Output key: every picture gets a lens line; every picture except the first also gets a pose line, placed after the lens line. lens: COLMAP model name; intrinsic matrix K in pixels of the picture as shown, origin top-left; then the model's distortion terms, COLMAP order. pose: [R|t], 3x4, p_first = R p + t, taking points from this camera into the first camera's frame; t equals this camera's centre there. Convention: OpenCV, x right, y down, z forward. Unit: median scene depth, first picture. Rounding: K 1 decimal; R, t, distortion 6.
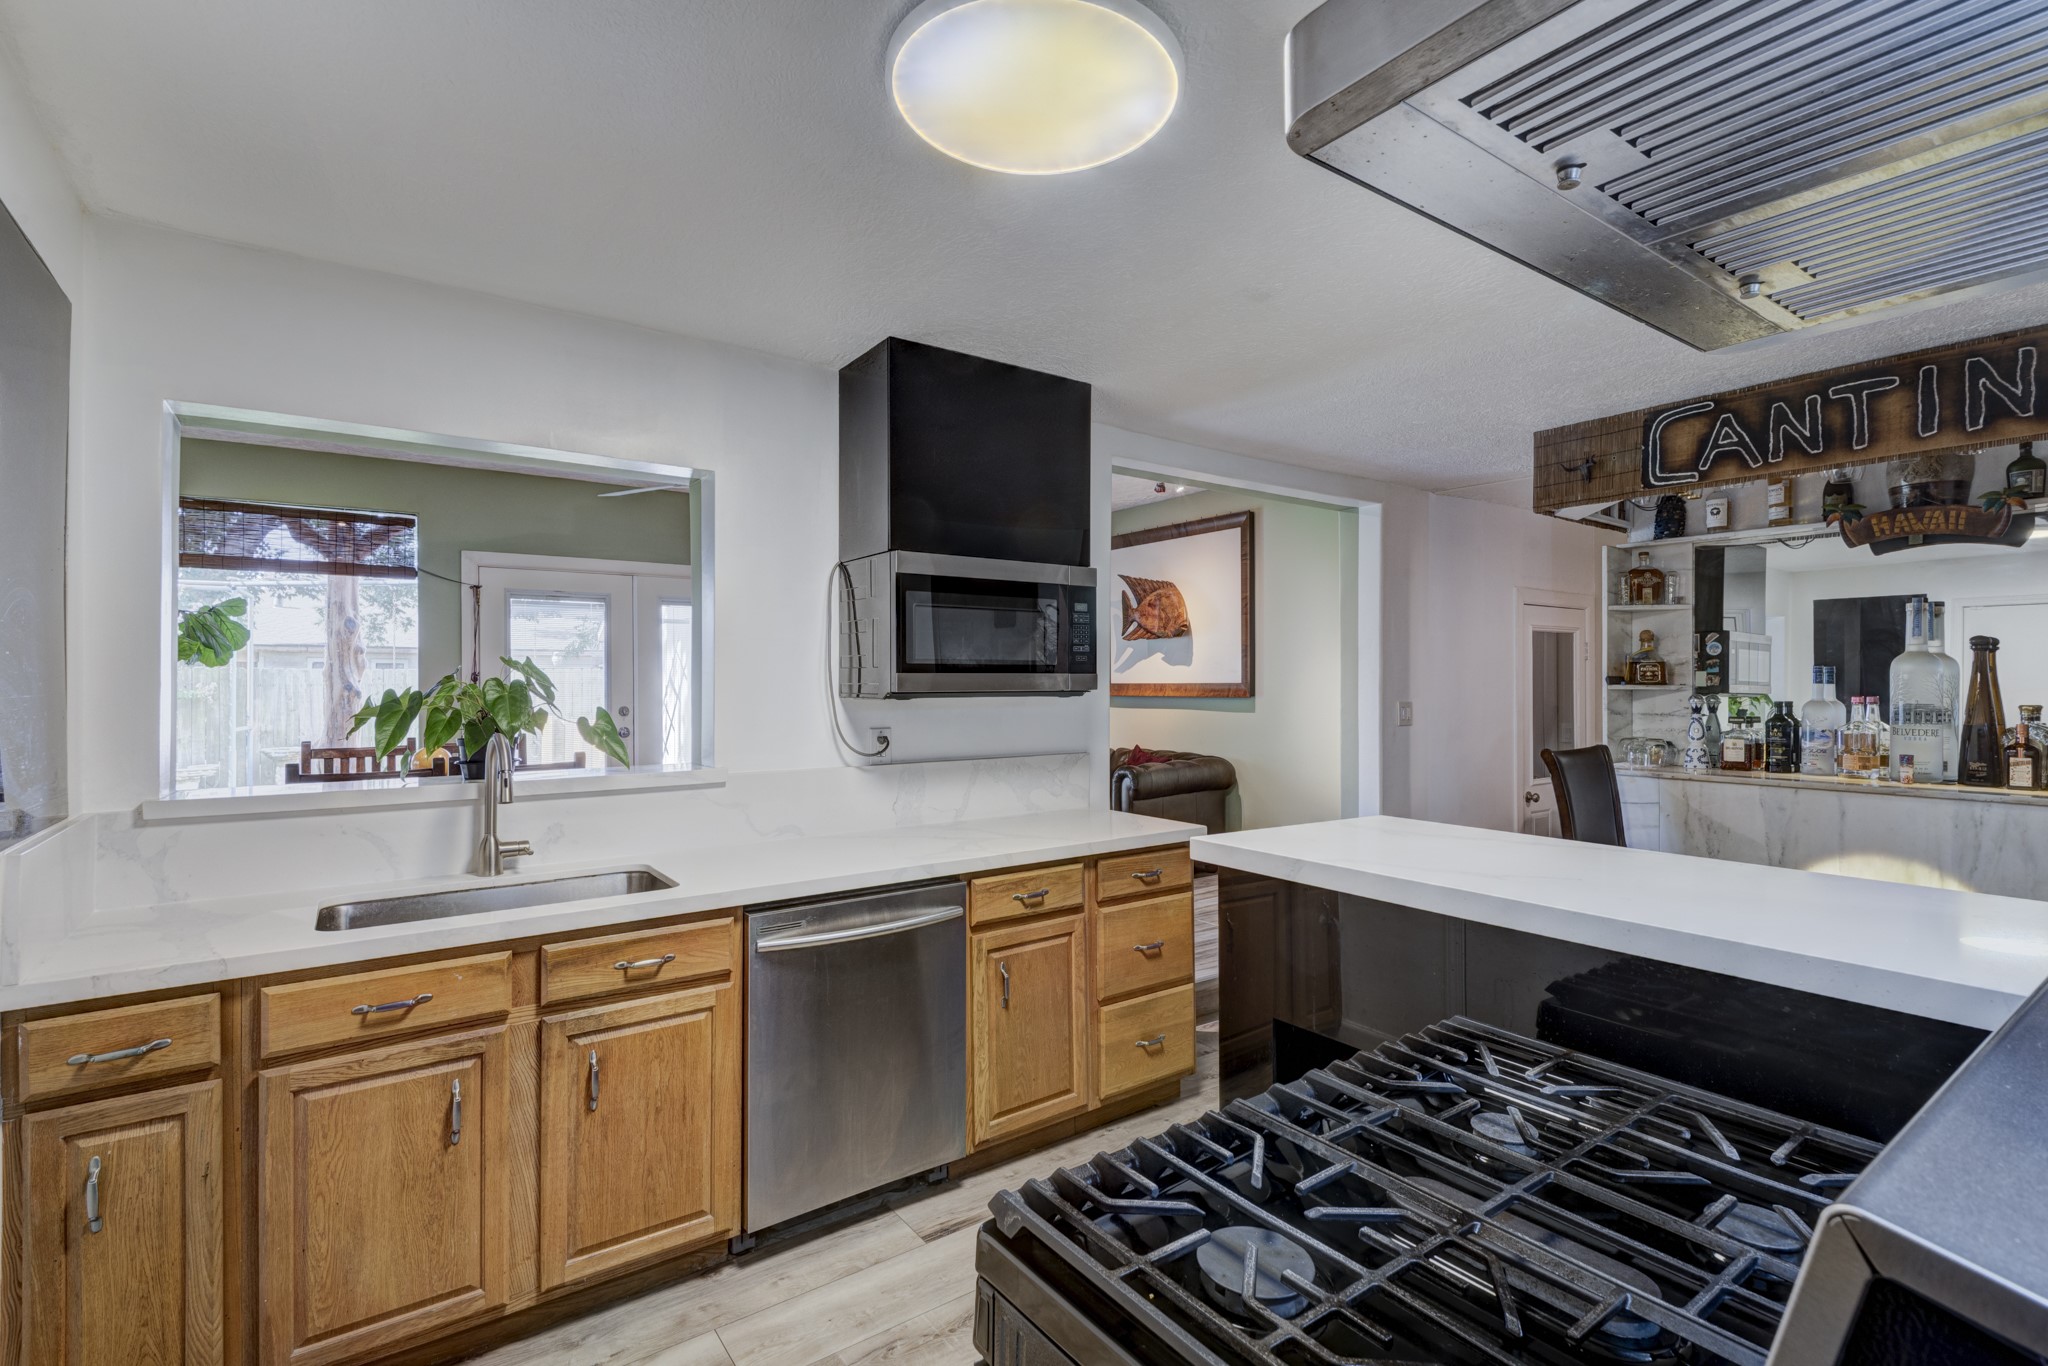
lens RADIAL K [[937.0, 0, 1026.6], [0, 937.0, 676.9], [0, 0, 1]] dist [-0.002751, -0.000638]
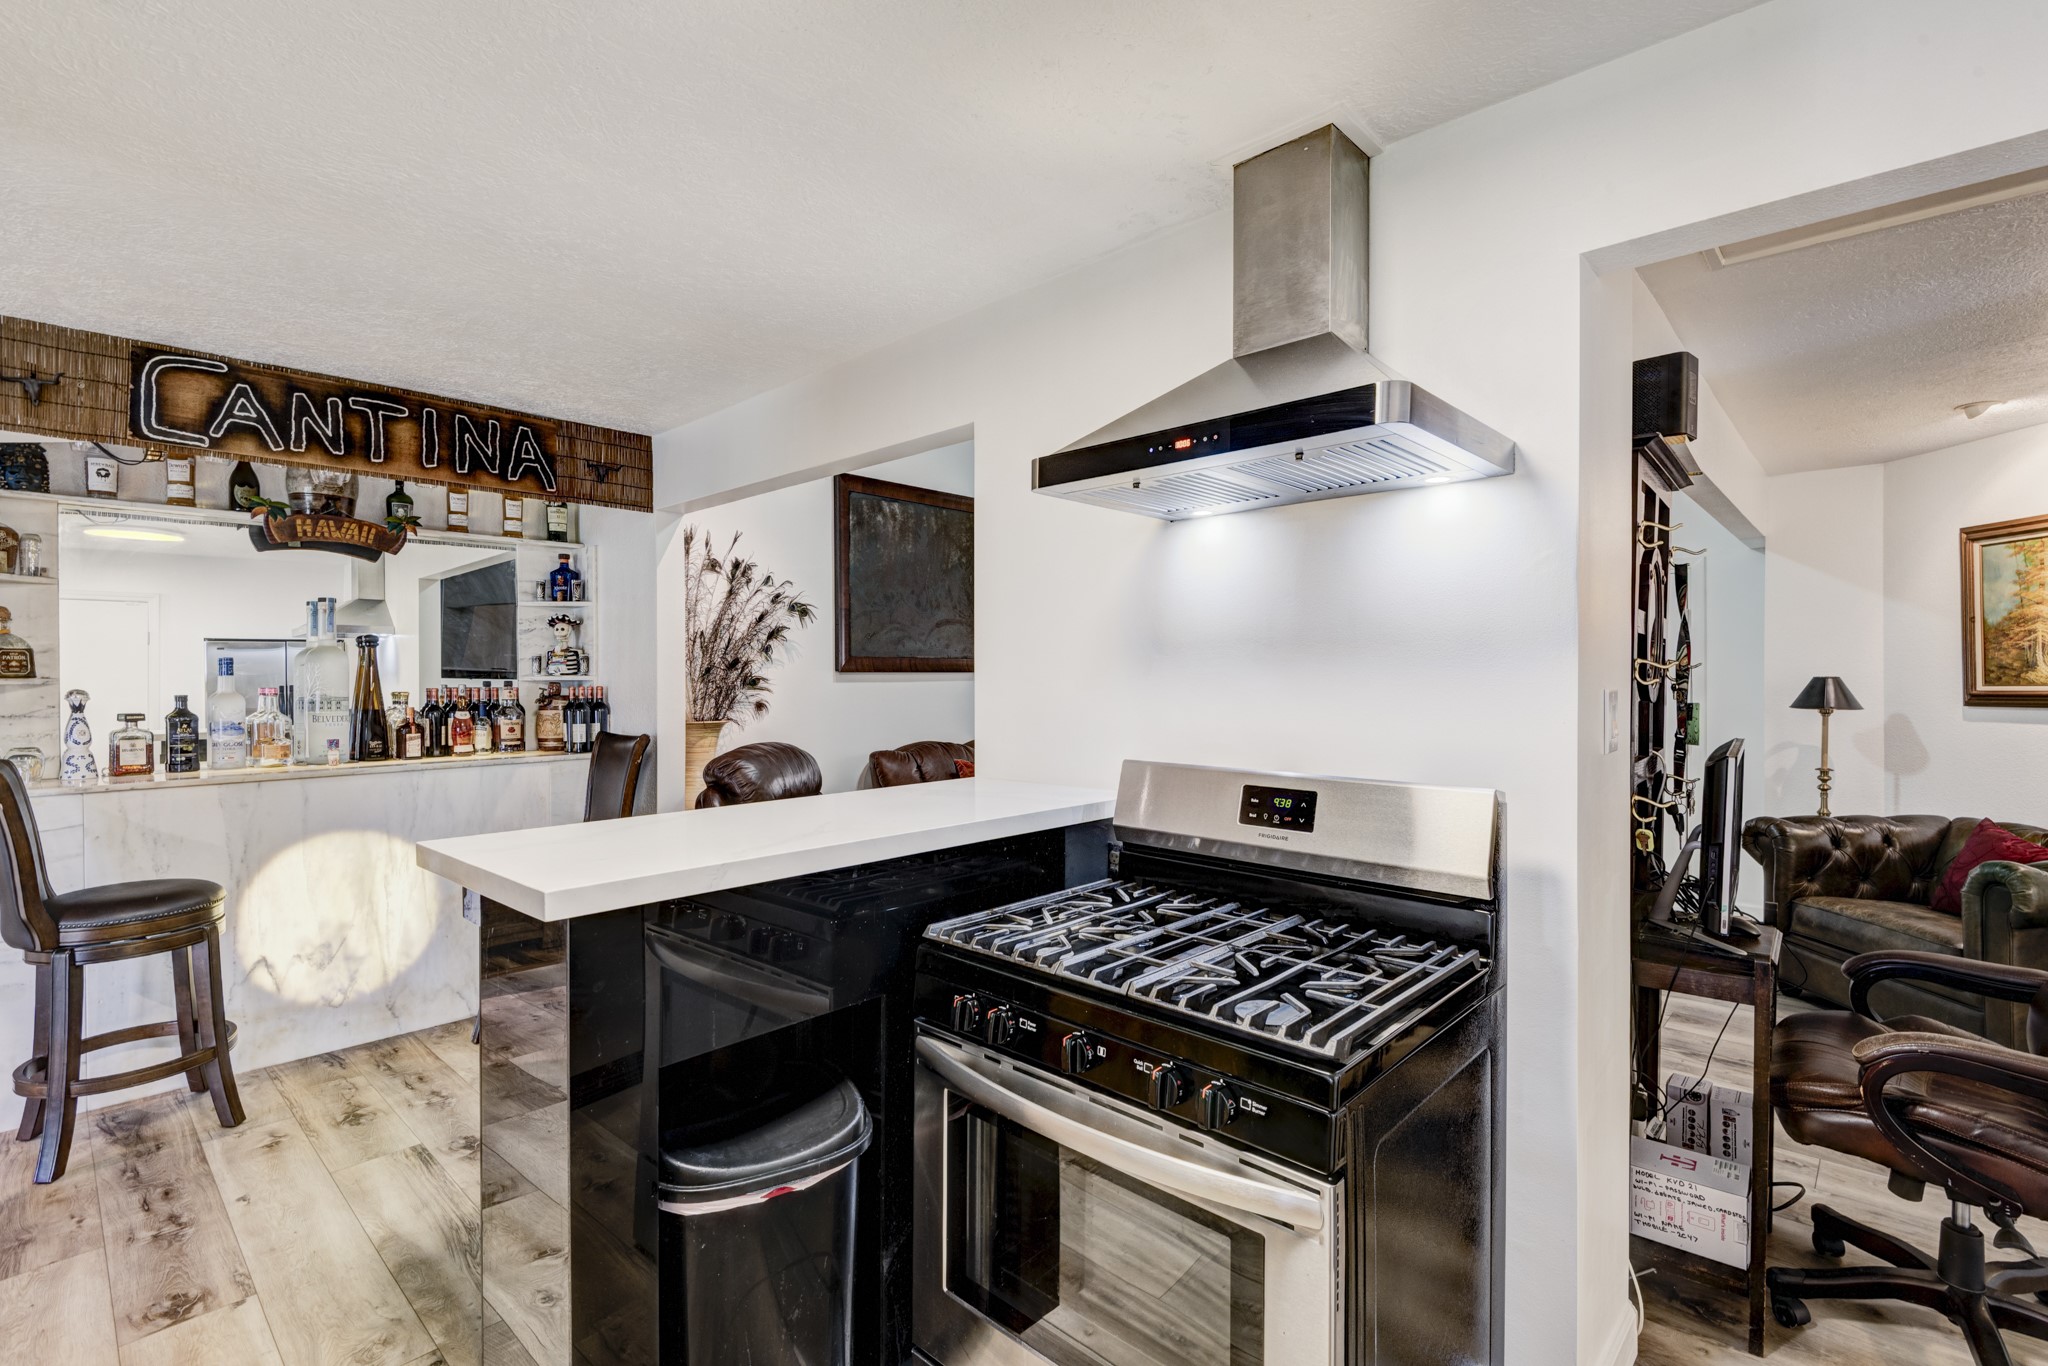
lens RADIAL K [[937.0, 0, 1026.6], [0, 937.0, 676.9], [0, 0, 1]] dist [-0.002751, -0.000638]
pose [[-0.198139, -0.003335, 0.980168, -0.311566], [-0.001789, 0.999994, 0.003041, 0.004608], [-0.980172, -0.001151, -0.198144, 0.419197]]
